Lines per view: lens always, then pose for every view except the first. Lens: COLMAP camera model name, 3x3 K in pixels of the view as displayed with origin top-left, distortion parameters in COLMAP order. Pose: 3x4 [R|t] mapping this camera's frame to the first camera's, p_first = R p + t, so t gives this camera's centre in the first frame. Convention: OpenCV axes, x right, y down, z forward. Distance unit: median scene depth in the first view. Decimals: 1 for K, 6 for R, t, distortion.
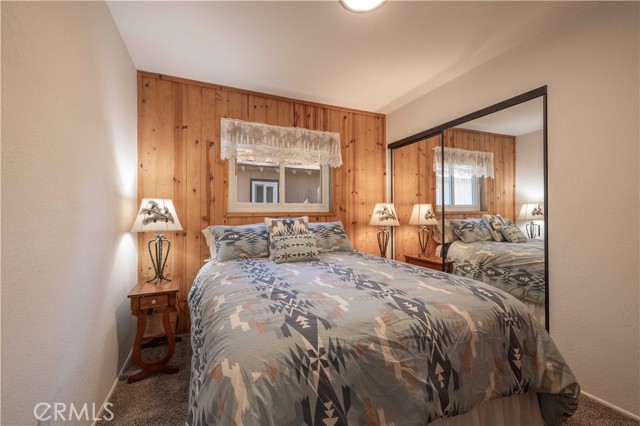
lens RADIAL K [[273.0, 0, 320.0], [0, 273.0, 213.0], [0, 0, 1]] dist [-0.000549, 0.000054]
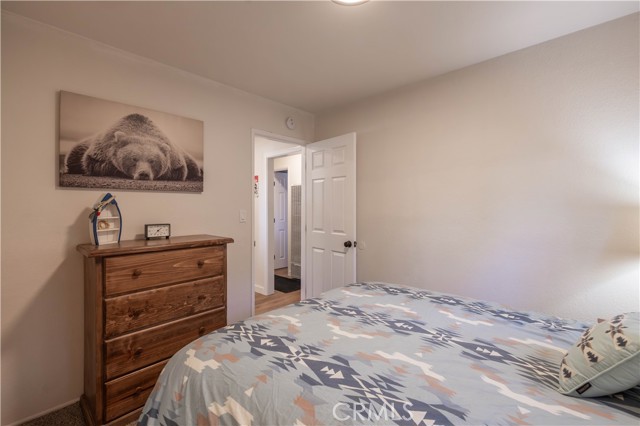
lens RADIAL K [[273.0, 0, 320.0], [0, 273.0, 213.0], [0, 0, 1]] dist [-0.000549, 0.000054]
pose [[-0.902299, 0.008441, -0.431028, 0.350346], [0.005347, 0.999951, 0.008389, -0.042395], [0.431078, 0.005265, -0.902299, 0.942181]]
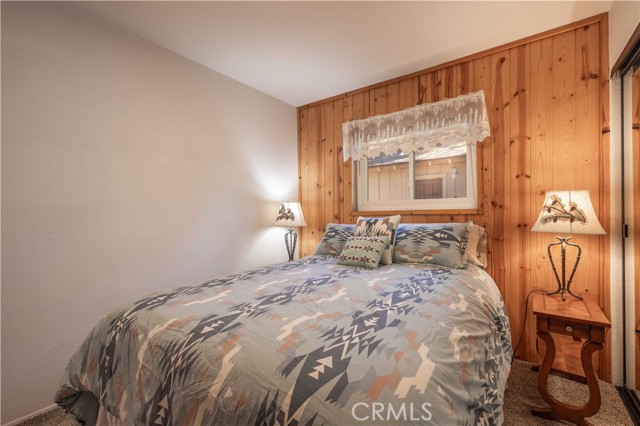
lens RADIAL K [[273.0, 0, 320.0], [0, 273.0, 213.0], [0, 0, 1]] dist [-0.000549, 0.000054]
pose [[0.511679, -0.004247, -0.859166, 0.511115], [0.014145, 0.999894, 0.003481, -0.000492], [0.859060, -0.013934, 0.511685, 0.362004]]
